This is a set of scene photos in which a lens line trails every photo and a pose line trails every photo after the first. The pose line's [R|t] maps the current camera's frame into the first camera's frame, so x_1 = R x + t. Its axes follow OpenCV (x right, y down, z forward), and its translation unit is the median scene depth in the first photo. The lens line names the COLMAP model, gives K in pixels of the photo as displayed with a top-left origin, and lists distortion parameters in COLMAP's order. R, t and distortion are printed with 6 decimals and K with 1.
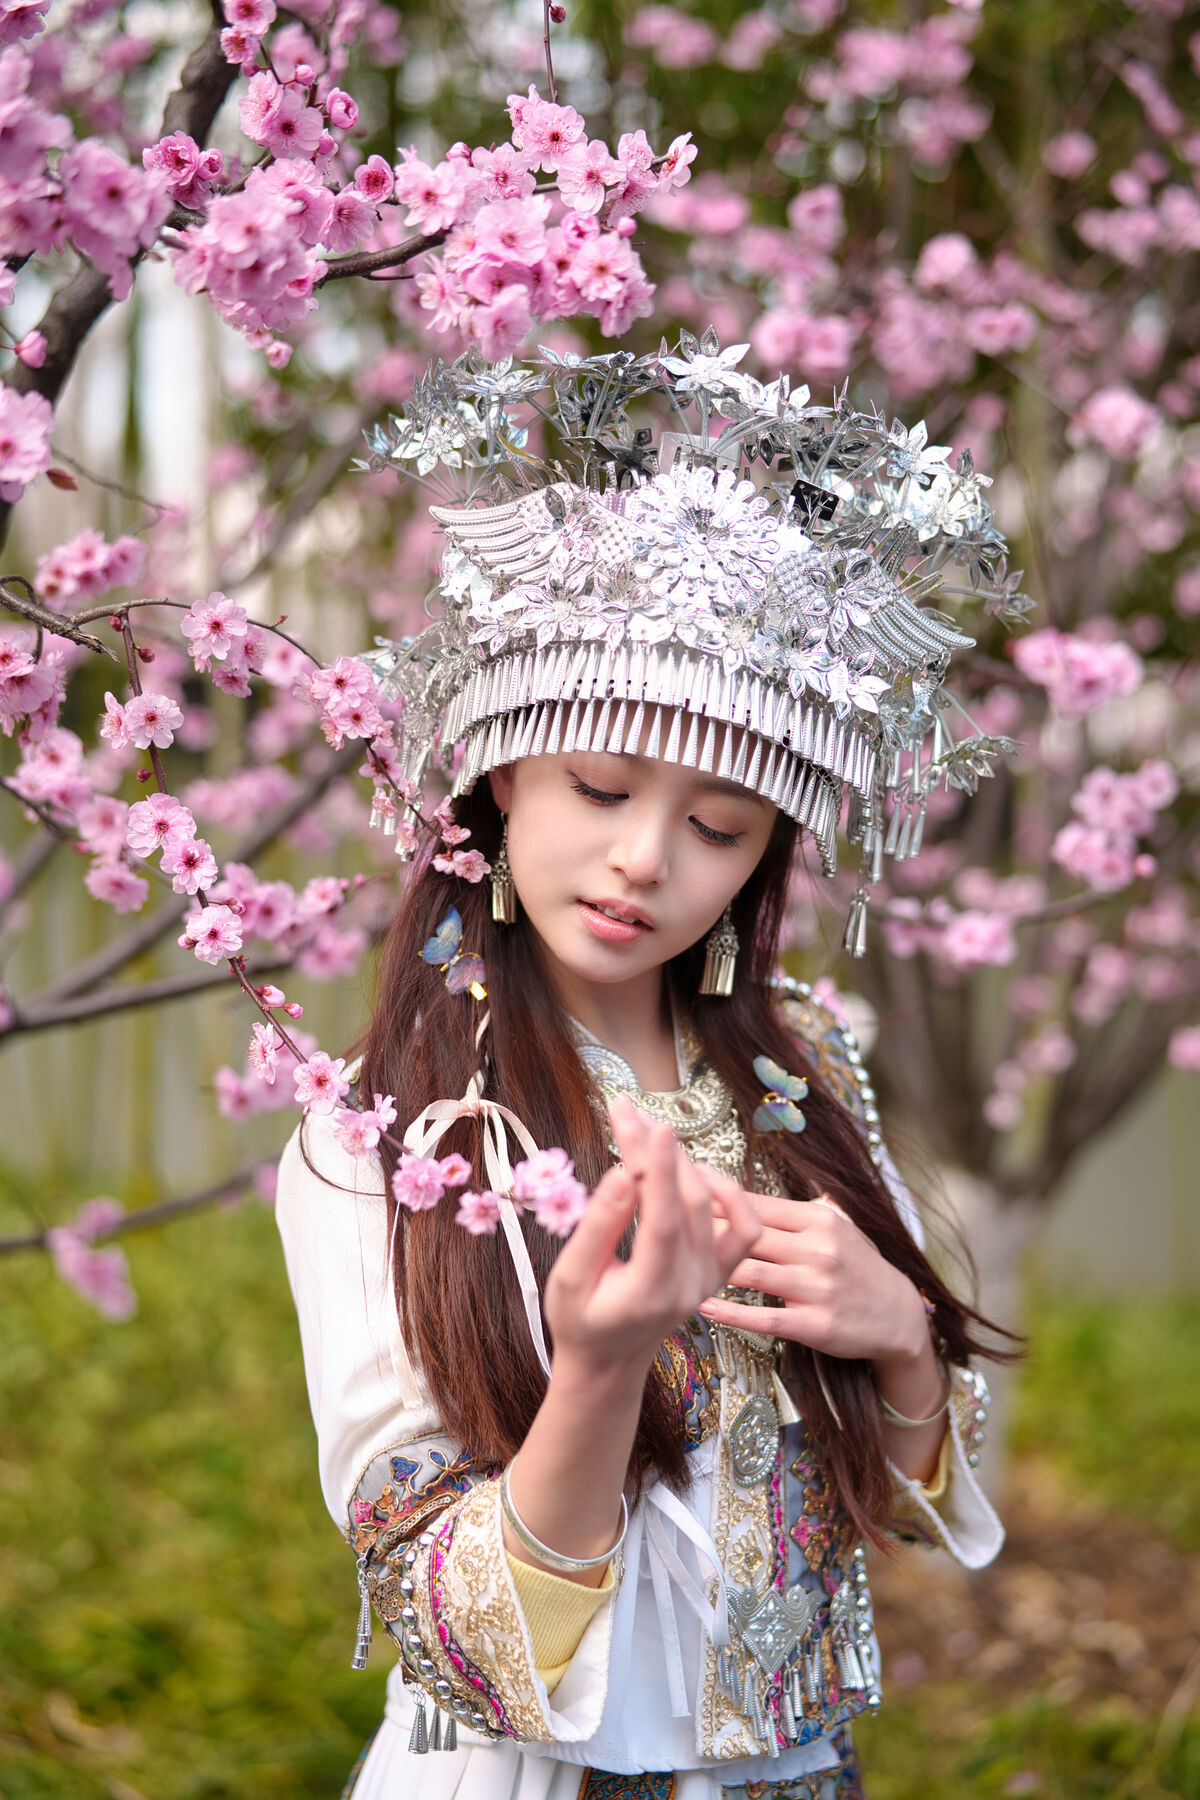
lens RADIAL K [[2529.6, 0, 581.7], [0, 2529.6, 896.0], [0, 0, 1]] dist [-0.007614, 0.044000]
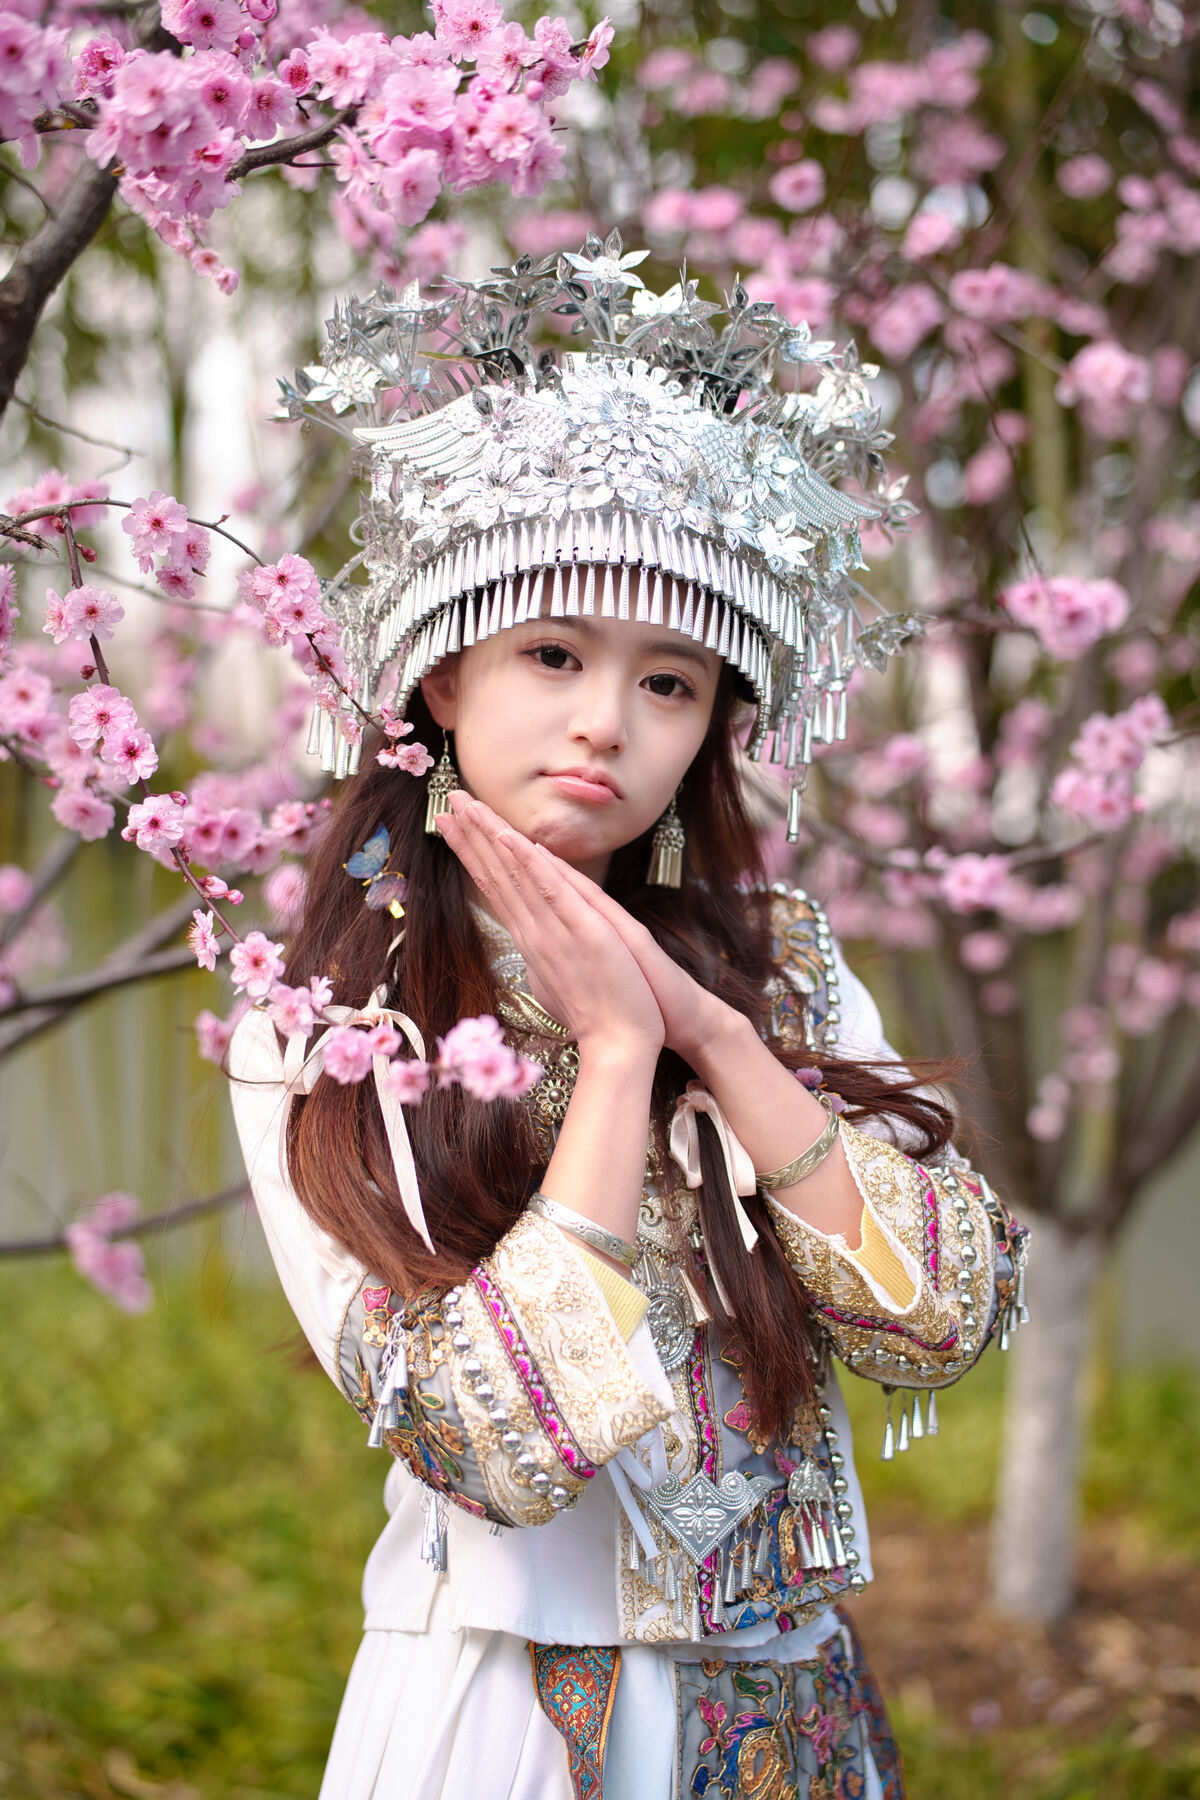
lens RADIAL K [[2529.6, 0, 581.7], [0, 2529.6, 896.0], [0, 0, 1]] dist [-0.007614, 0.044000]
pose [[0.998617, -0.030269, -0.042987, 0.064782], [0.027774, 0.997959, -0.057505, 0.106398], [0.044640, 0.056231, 0.997419, 0.010475]]
